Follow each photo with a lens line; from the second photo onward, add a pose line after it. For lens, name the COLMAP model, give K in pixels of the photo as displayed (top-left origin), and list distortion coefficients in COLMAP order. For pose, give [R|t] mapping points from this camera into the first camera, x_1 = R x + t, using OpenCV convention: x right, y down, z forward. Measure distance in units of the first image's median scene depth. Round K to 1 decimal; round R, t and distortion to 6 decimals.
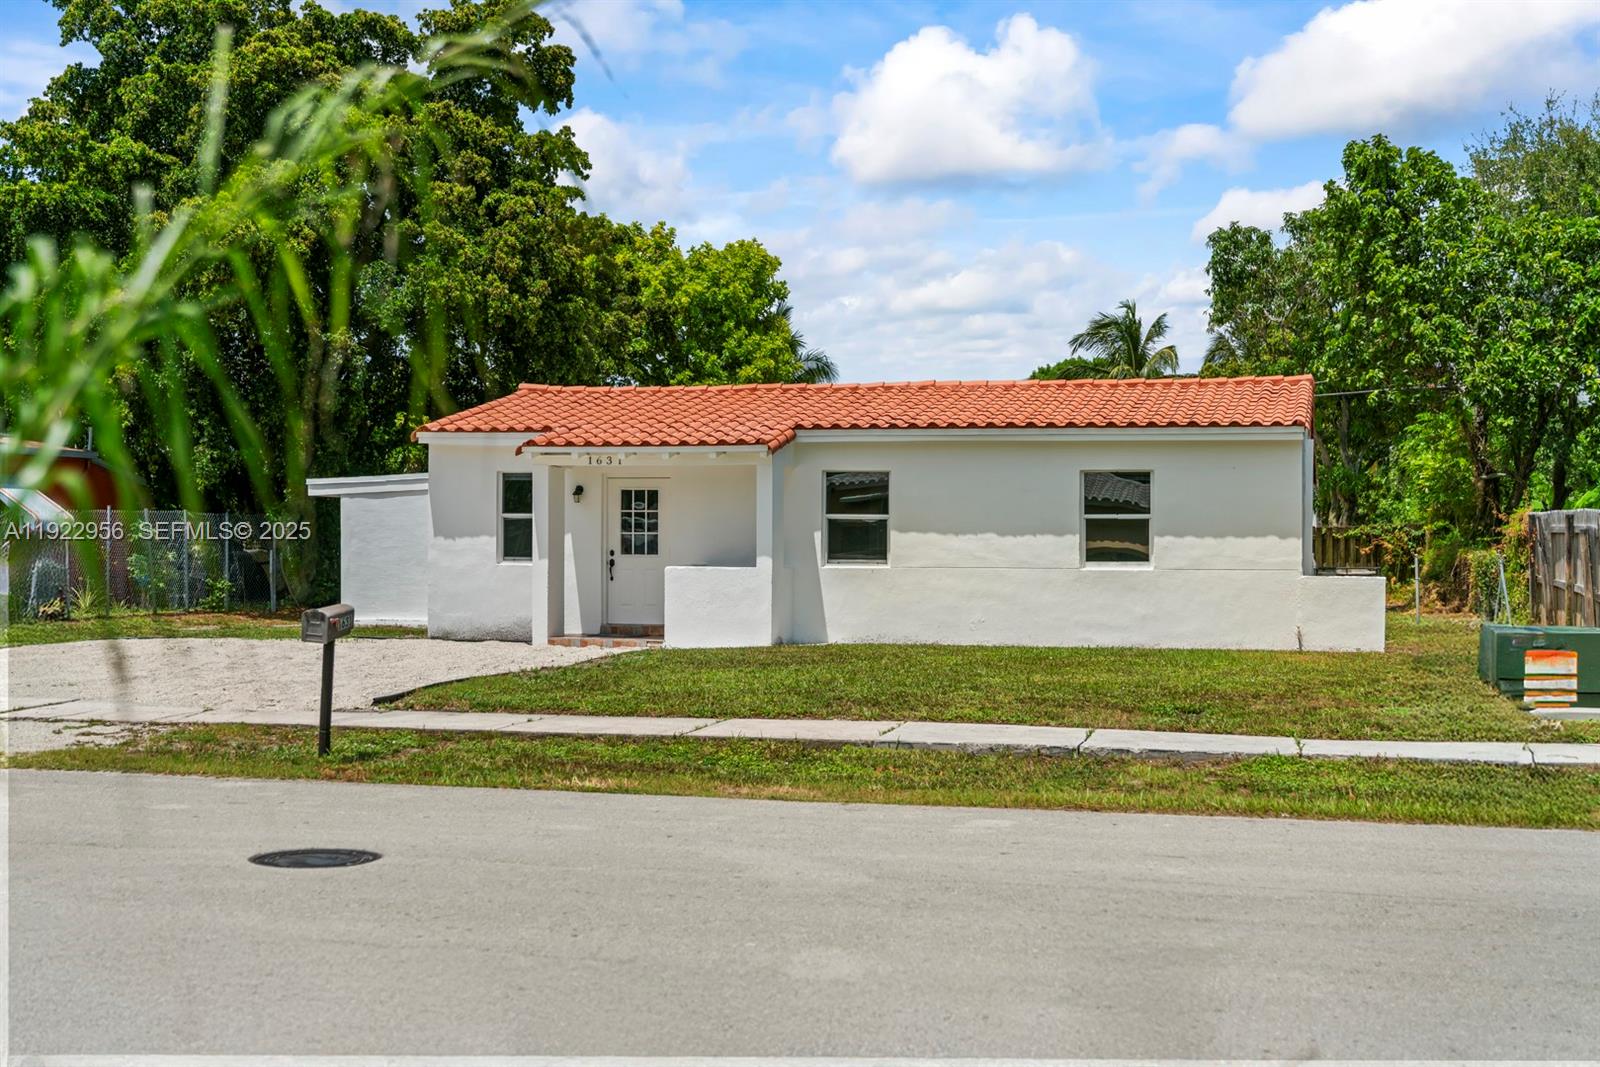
lens RADIAL K [[1882.2, 0, 800.0], [0, 1882.2, 533.5], [0, 0, 1]] dist [-0.135083, 0.002391]
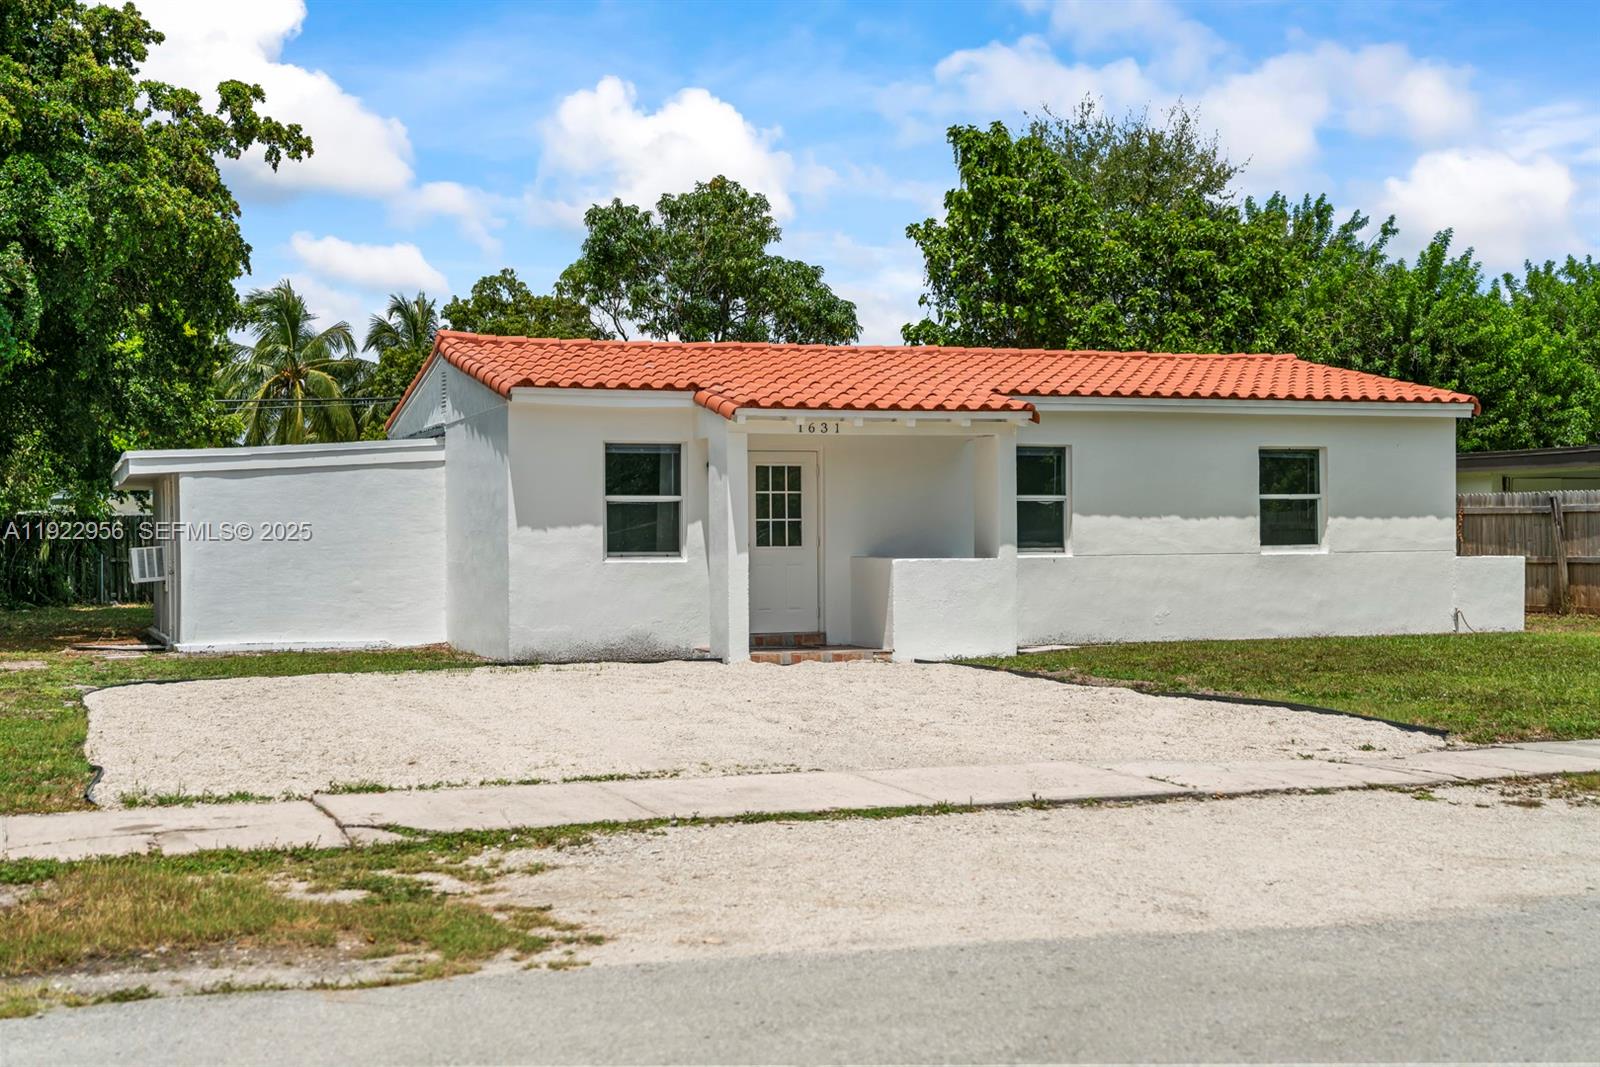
lens RADIAL K [[1882.2, 0, 800.0], [0, 1882.2, 533.5], [0, 0, 1]] dist [-0.135083, 0.002391]
pose [[0.870182, -0.012593, 0.492569, -0.495563], [0.009946, 0.999919, 0.007994, -0.000609], [-0.492629, -0.002057, 0.870237, 0.307252]]
